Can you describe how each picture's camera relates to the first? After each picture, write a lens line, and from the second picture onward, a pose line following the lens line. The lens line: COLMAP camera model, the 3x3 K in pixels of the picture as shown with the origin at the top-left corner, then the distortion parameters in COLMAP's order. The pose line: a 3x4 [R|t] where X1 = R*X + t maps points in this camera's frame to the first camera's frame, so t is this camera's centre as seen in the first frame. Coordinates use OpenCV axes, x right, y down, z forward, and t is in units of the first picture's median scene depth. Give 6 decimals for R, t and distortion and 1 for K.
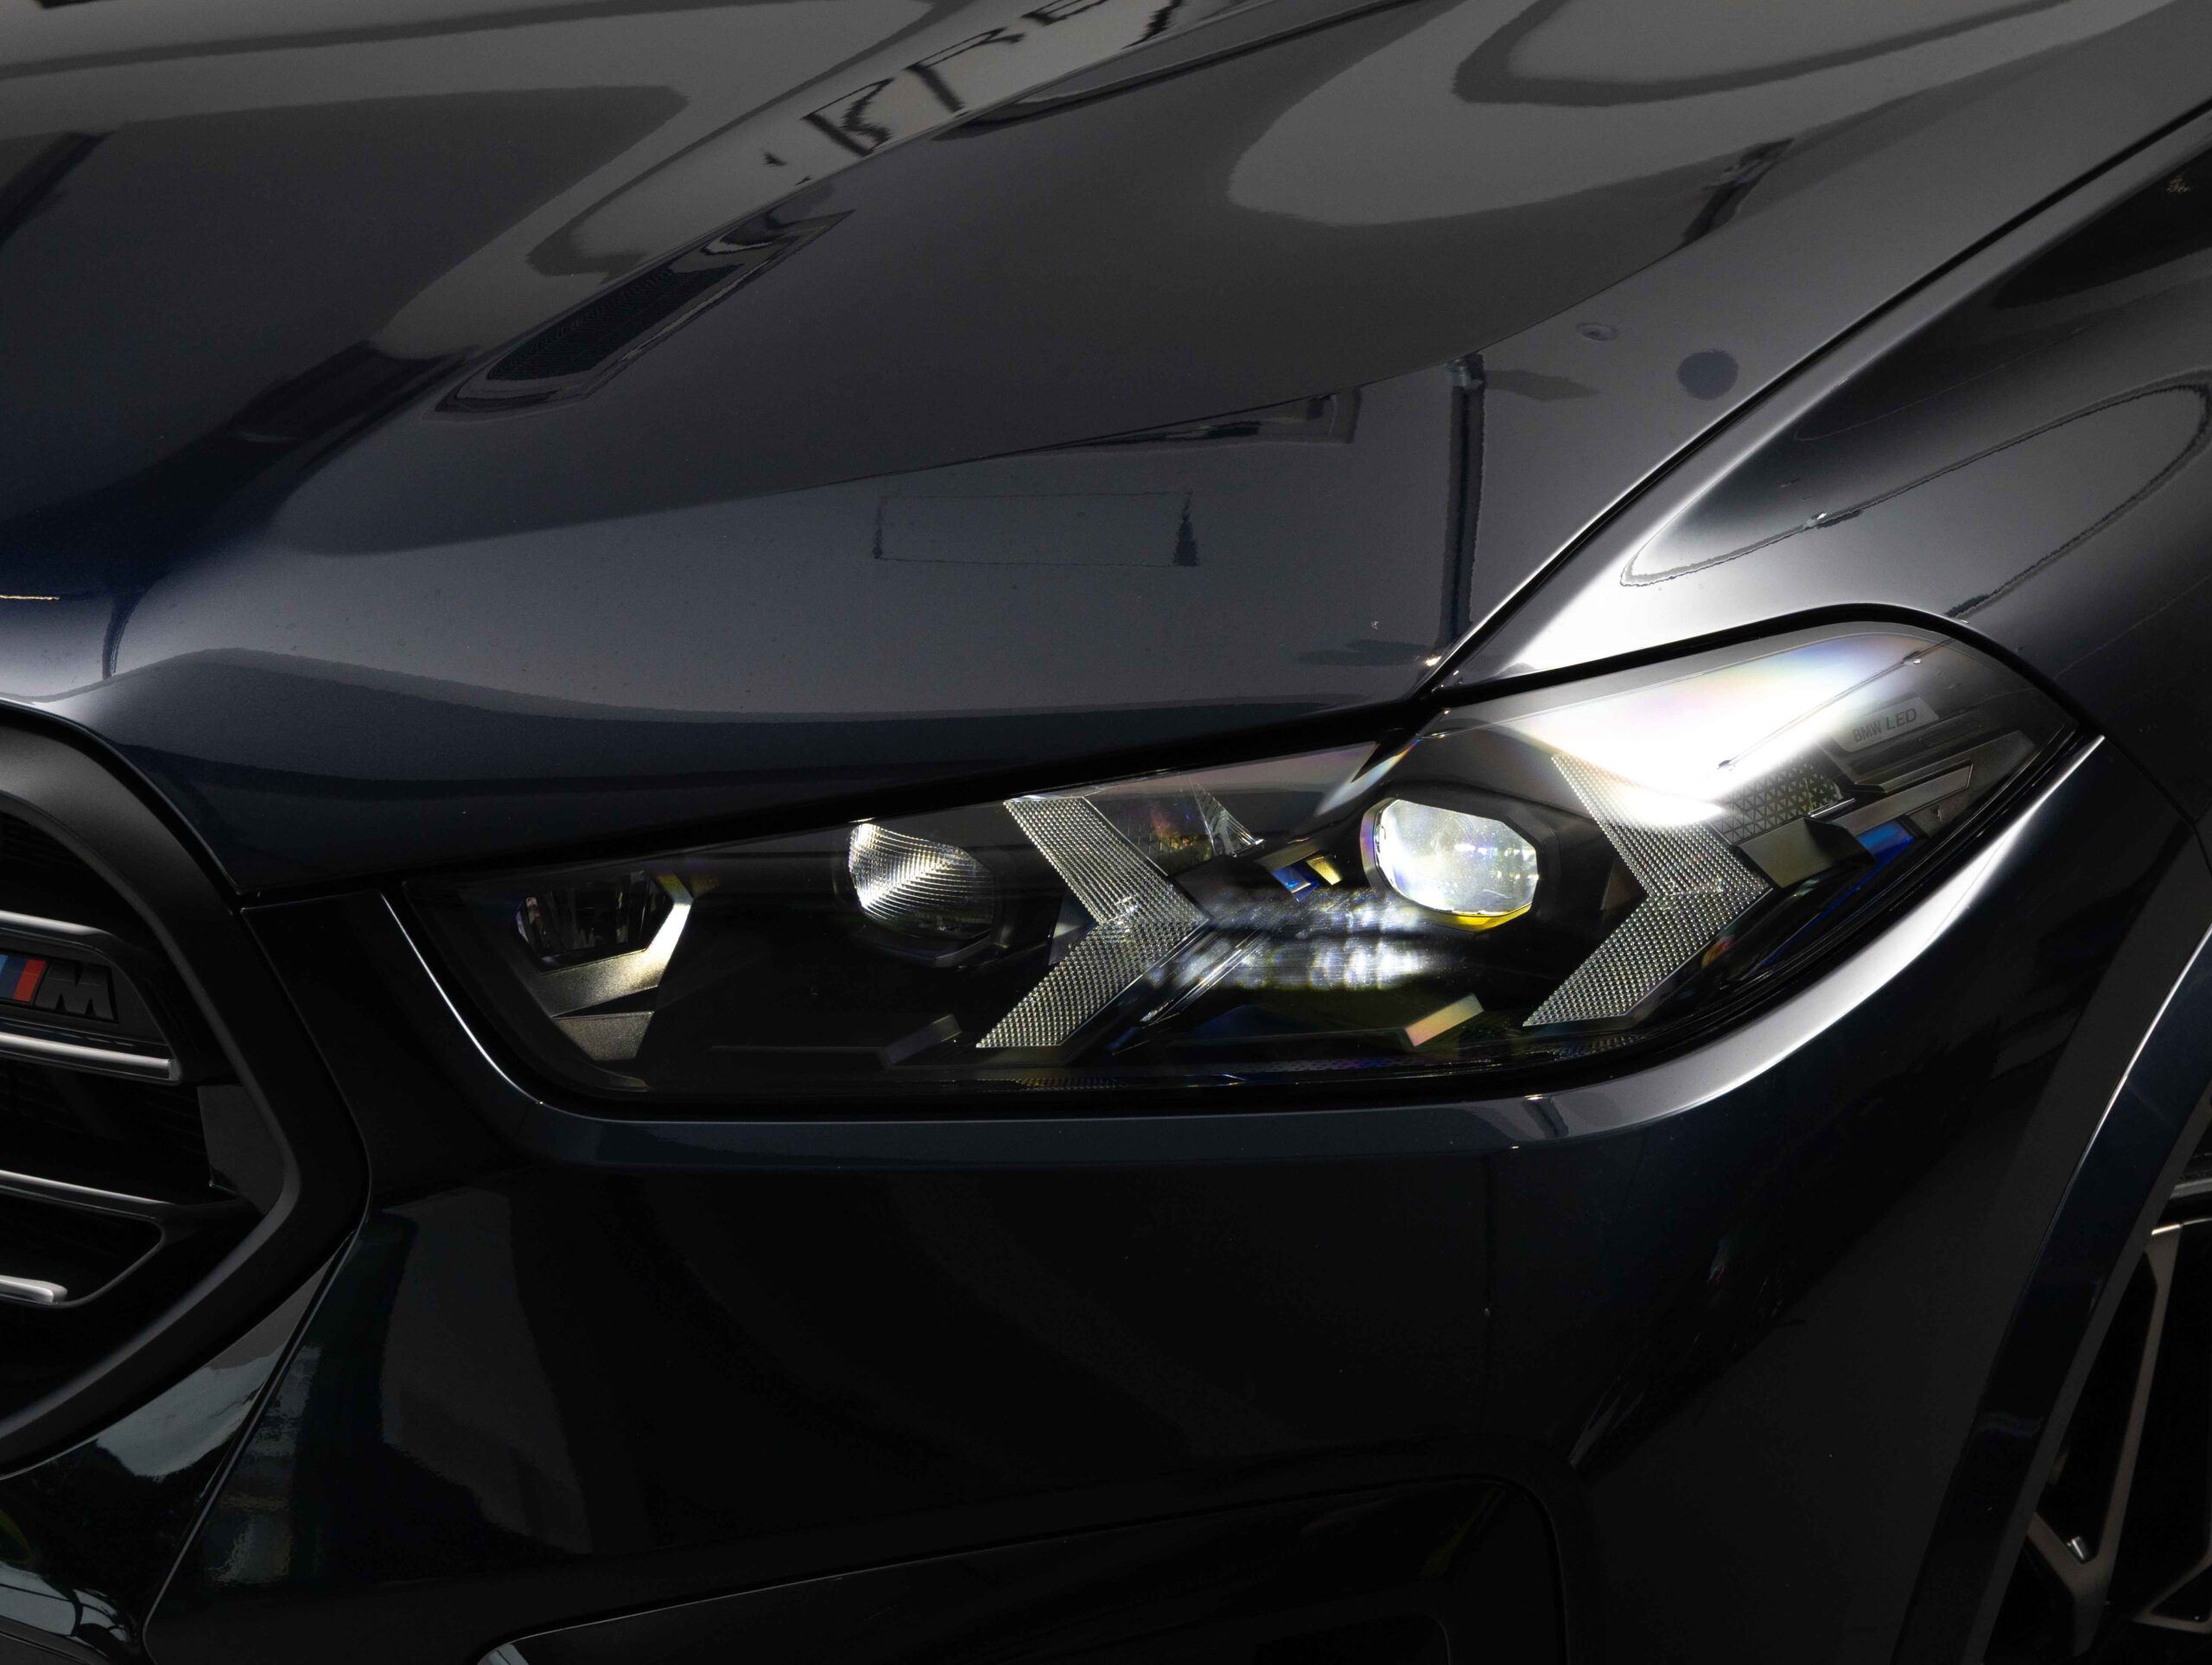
lens RADIAL K [[4350.6, 0, 1106.0], [0, 4350.6, 832.5], [0, 0, 1]] dist [-0.040208, 0.129452]
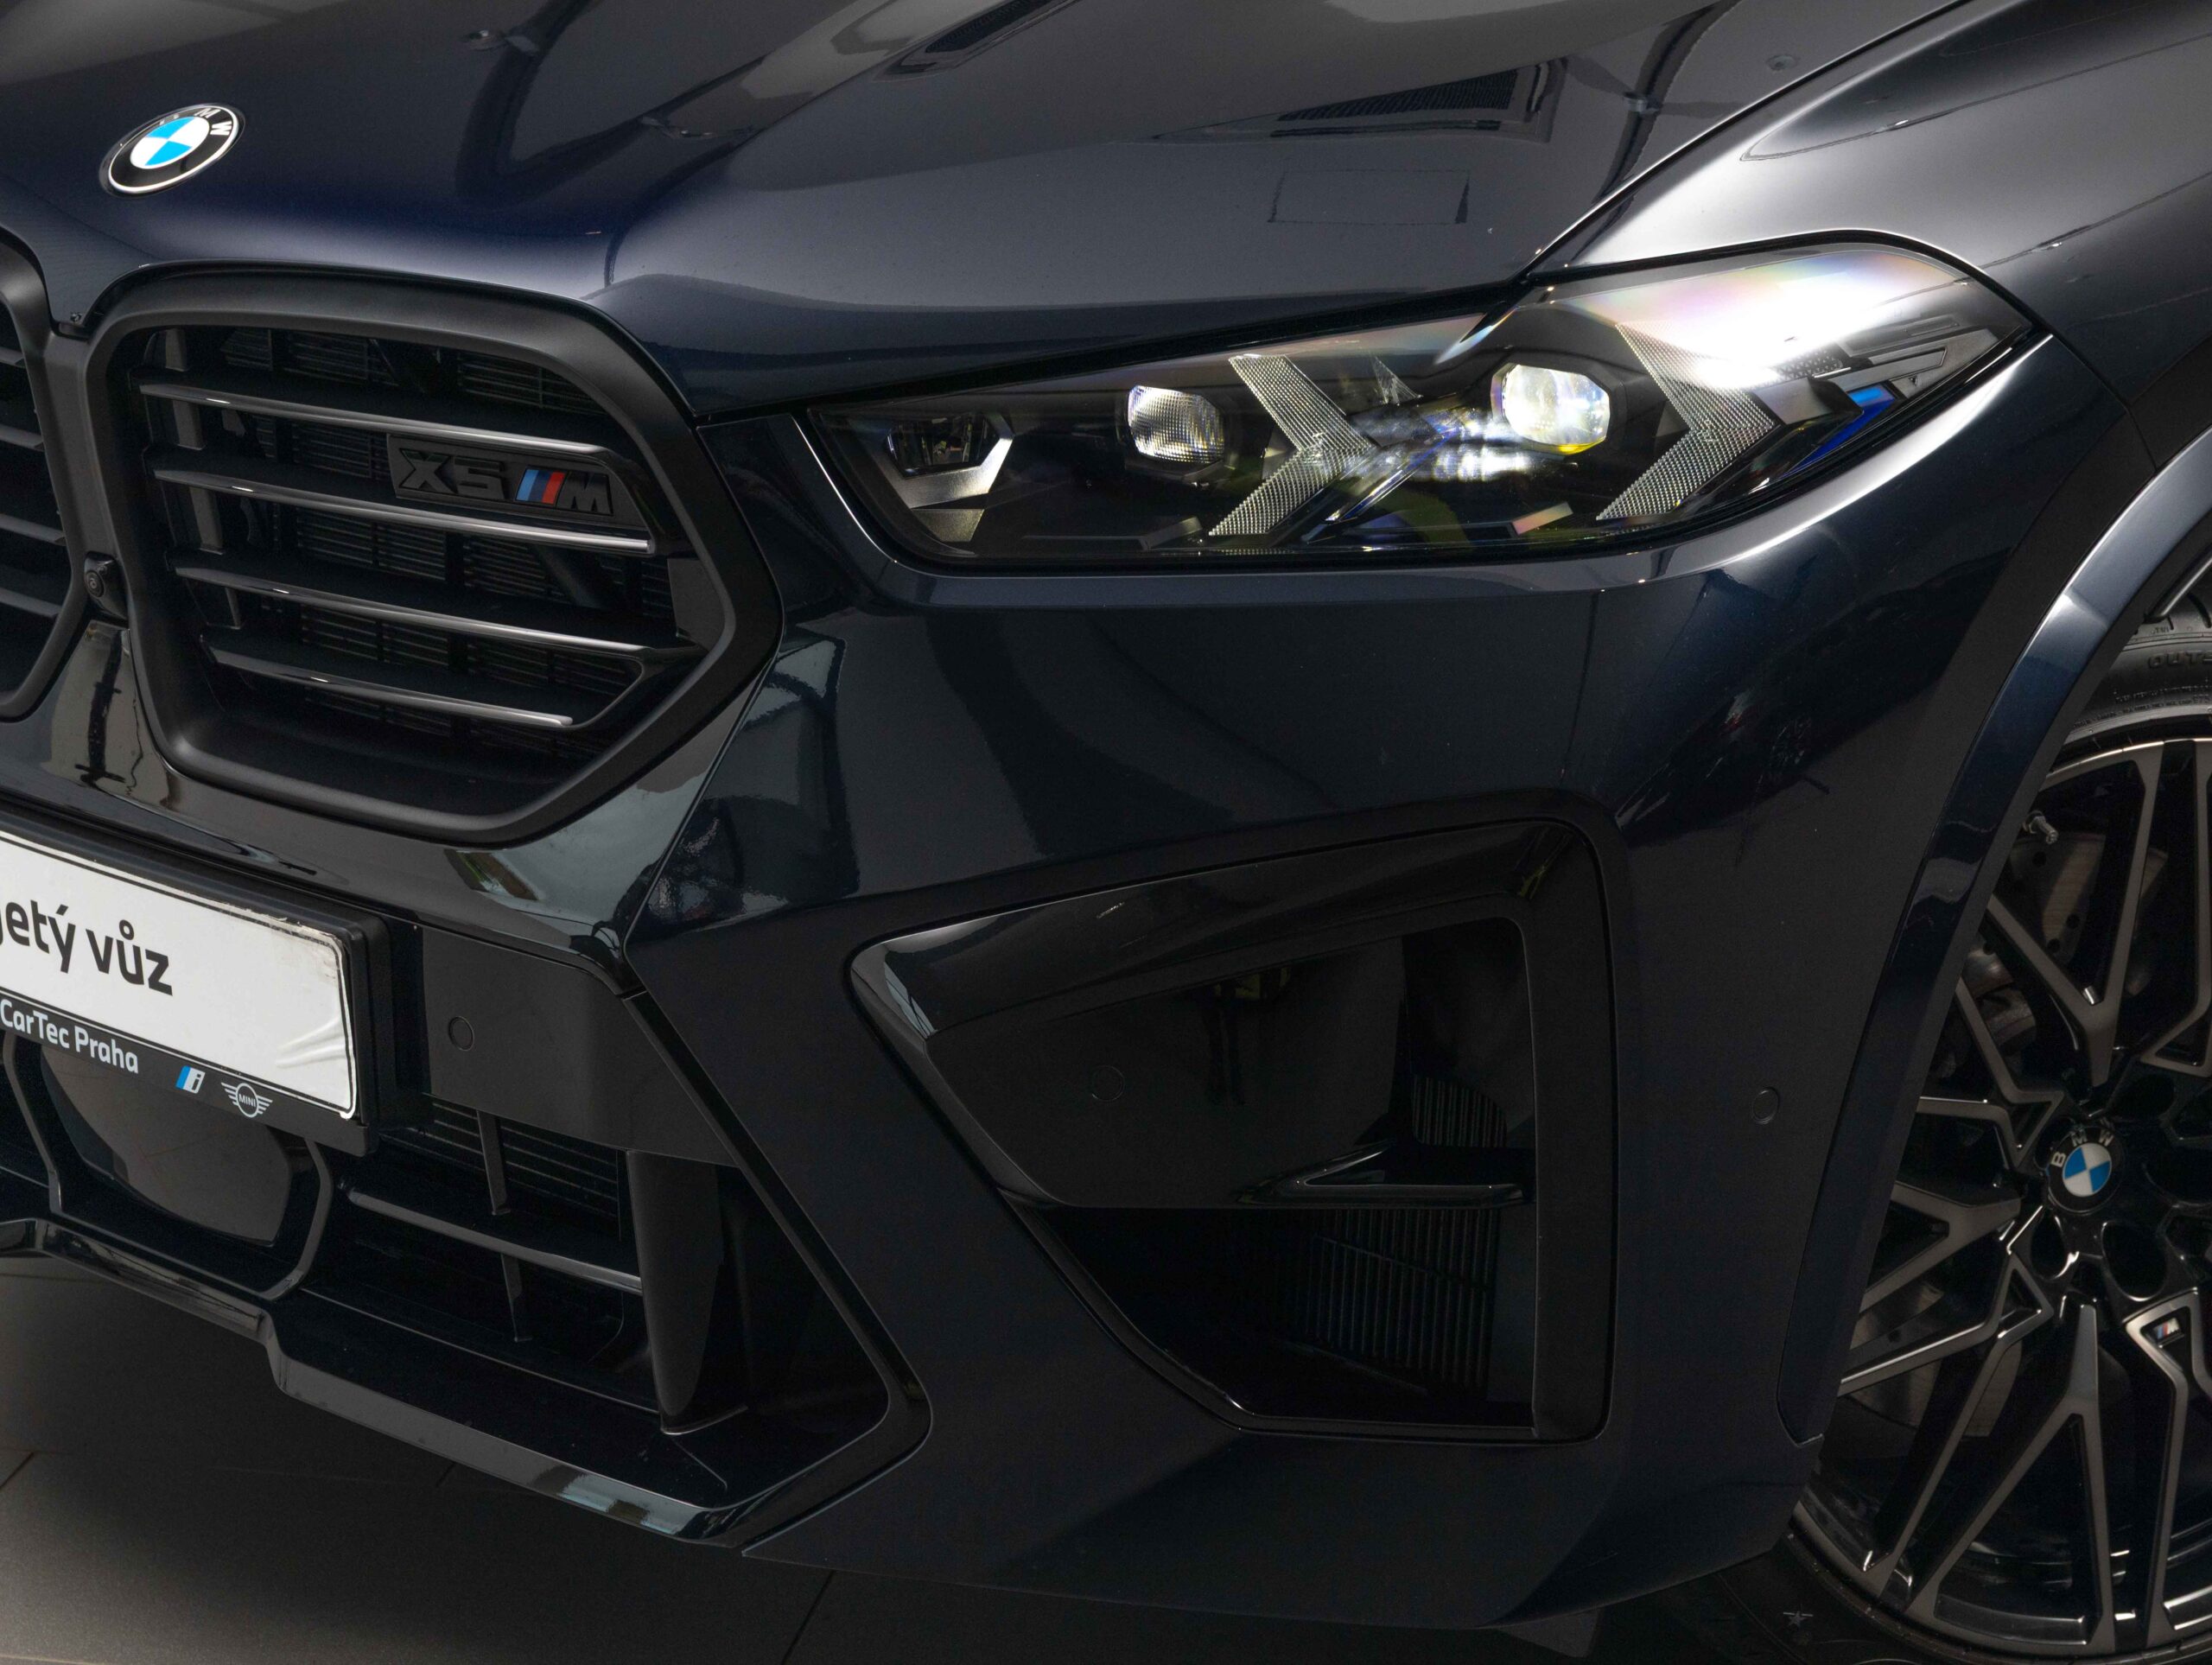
lens RADIAL K [[4350.6, 0, 1106.0], [0, 4350.6, 832.5], [0, 0, 1]] dist [-0.040208, 0.129452]
pose [[0.993361, 0.012223, -0.114386, 0.099585], [-0.010526, 0.999826, 0.015425, 0.124303], [0.114555, -0.014119, 0.993317, -0.408513]]
